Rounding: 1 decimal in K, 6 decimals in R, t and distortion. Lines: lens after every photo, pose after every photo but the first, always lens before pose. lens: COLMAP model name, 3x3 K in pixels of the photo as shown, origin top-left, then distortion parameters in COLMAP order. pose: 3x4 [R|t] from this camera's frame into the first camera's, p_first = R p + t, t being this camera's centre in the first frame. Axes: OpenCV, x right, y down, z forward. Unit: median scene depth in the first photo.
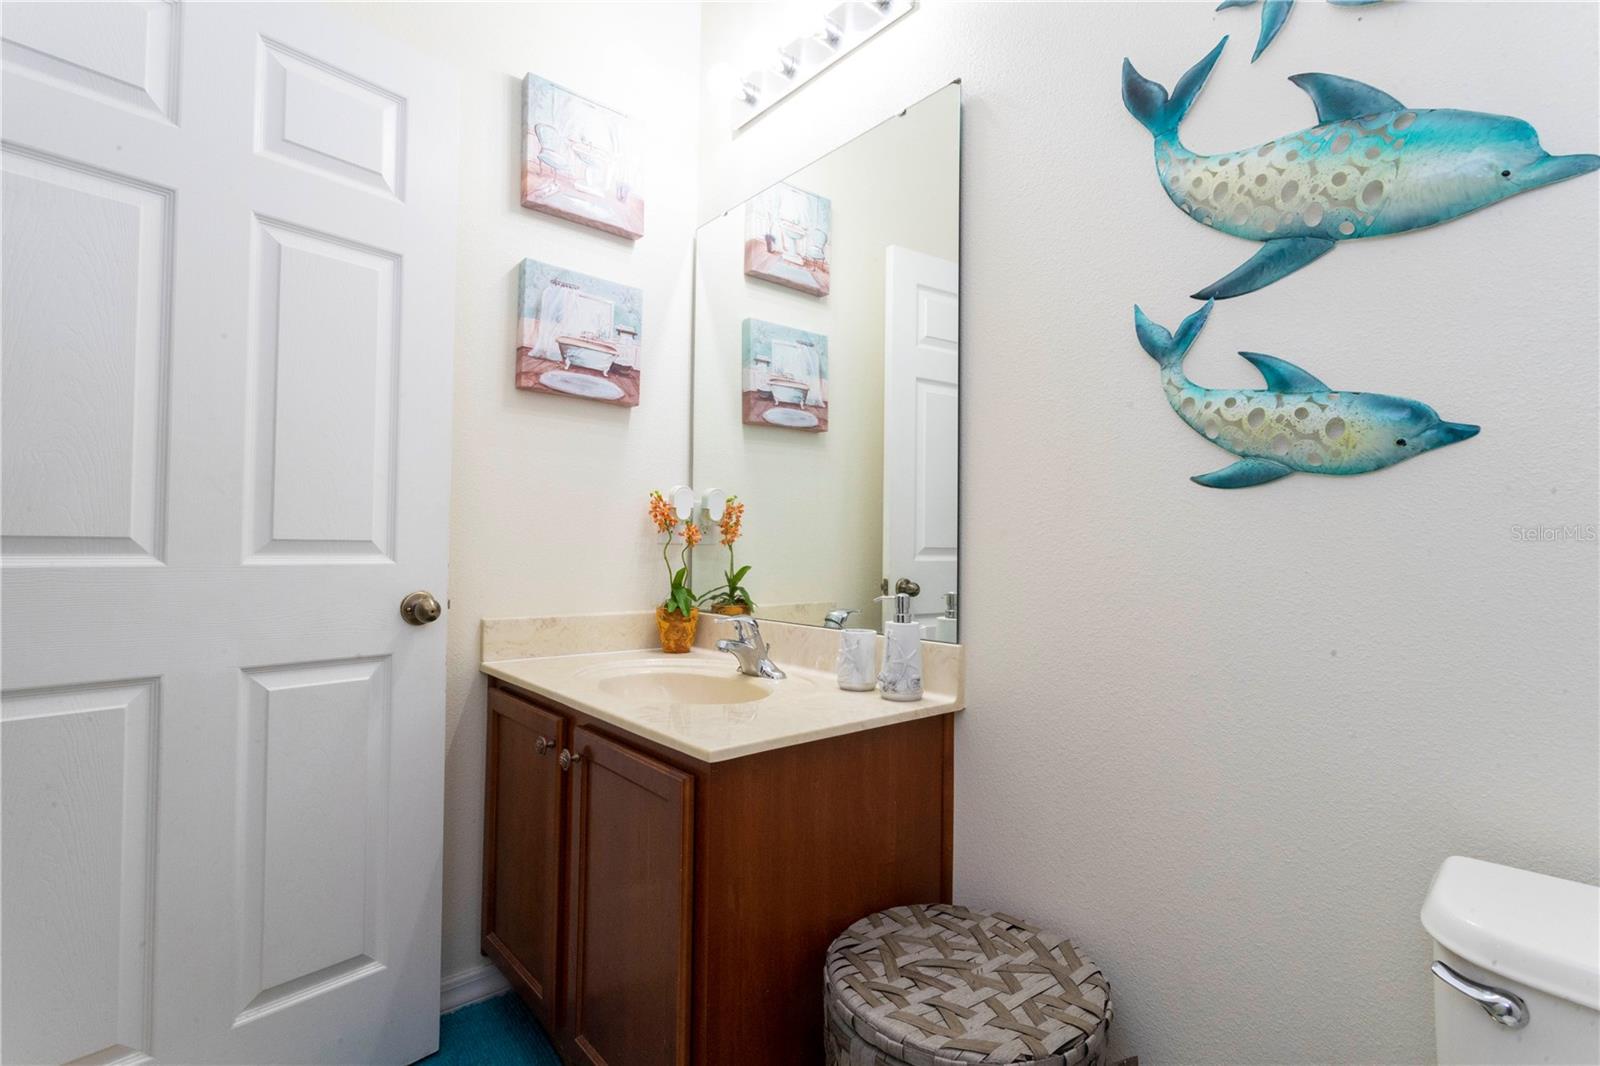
lens RADIAL K [[753.0, 0, 806.2], [0, 753.0, 534.3], [0, 0, 1]] dist [-0.009258, 0.004683]
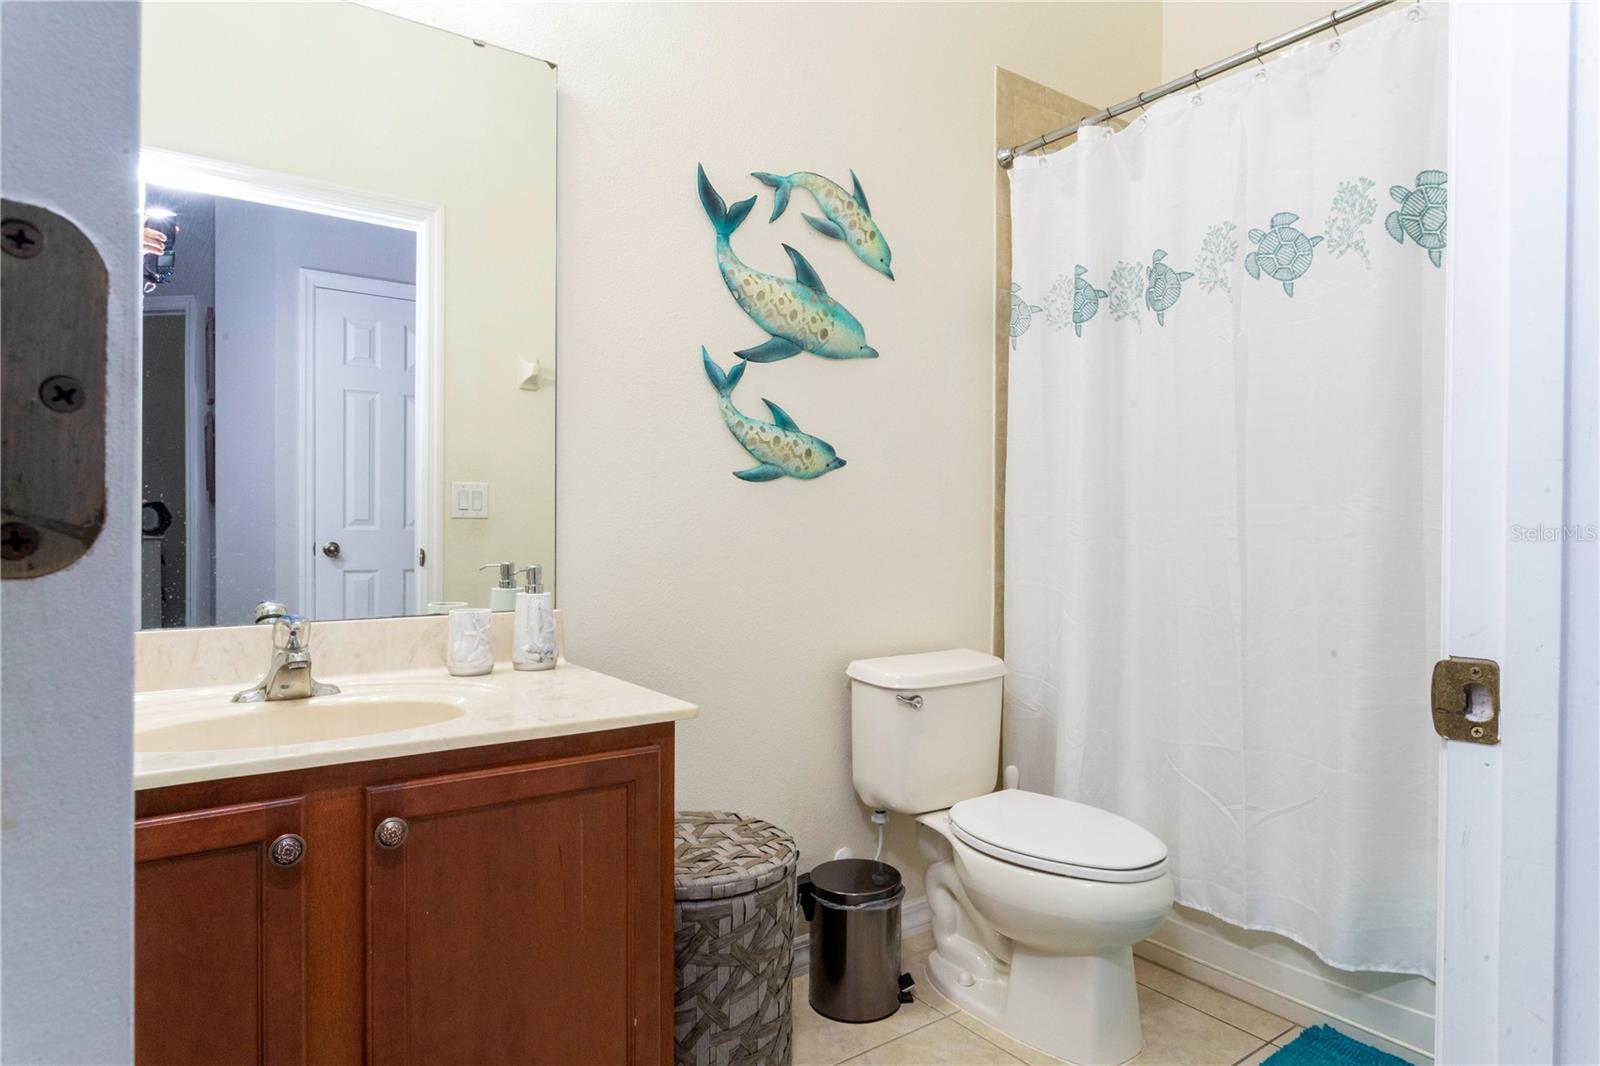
lens RADIAL K [[930.7, 0, 804.4], [0, 930.7, 529.8], [0, 0, 1]] dist [-0.003667, 0.005228]
pose [[0.091273, -0.023971, 0.995537, -1.450221], [-0.024603, 0.999351, 0.026319, -0.012968], [-0.995522, -0.026895, 0.090624, 0.724378]]
